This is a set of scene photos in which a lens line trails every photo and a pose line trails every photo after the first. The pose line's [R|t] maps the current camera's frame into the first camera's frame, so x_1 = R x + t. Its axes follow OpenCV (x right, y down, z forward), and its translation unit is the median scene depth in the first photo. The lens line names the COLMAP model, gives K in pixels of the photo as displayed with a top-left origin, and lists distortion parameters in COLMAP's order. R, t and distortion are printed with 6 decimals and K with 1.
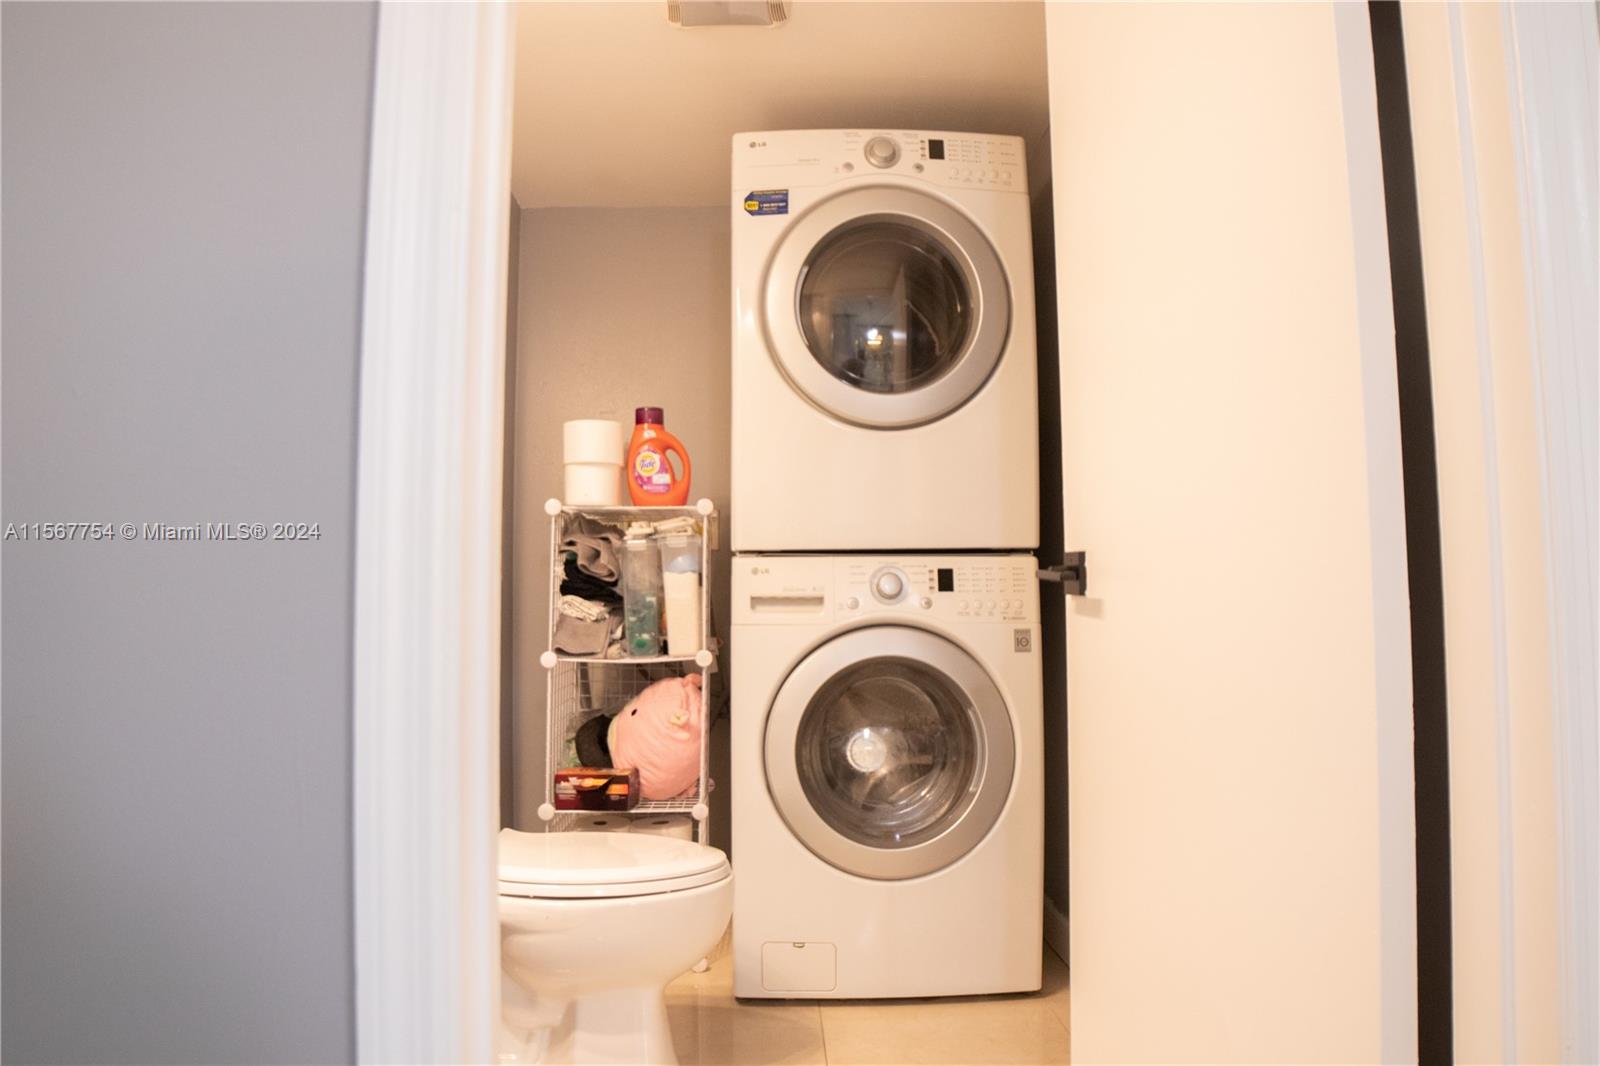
lens RADIAL K [[1021.6, 0, 800.8], [0, 1021.6, 540.9], [0, 0, 1]] dist [-0.094968, 0.022503]
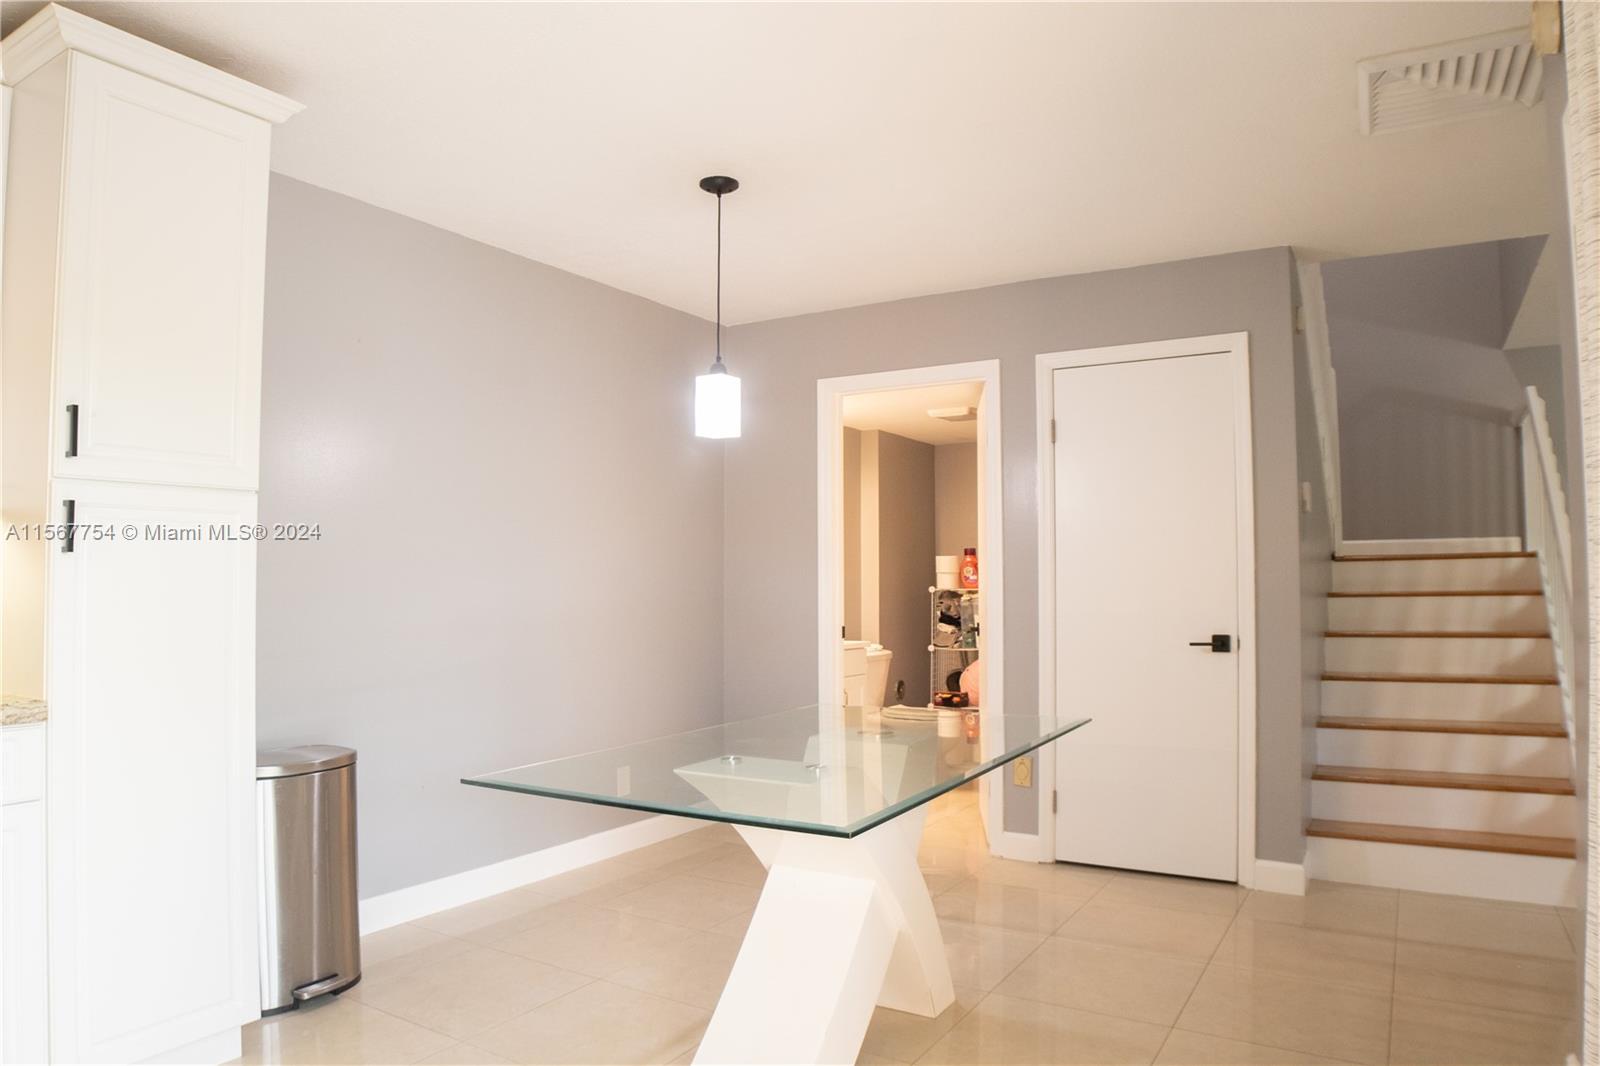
lens RADIAL K [[1021.6, 0, 801.4], [0, 1021.6, 536.2], [0, 0, 1]] dist [-0.094968, 0.022503]
pose [[0.860090, -0.022859, -0.509630, 0.778994], [0.032861, 0.999403, 0.010631, -0.203203], [0.509083, -0.025890, 0.860328, -1.370728]]
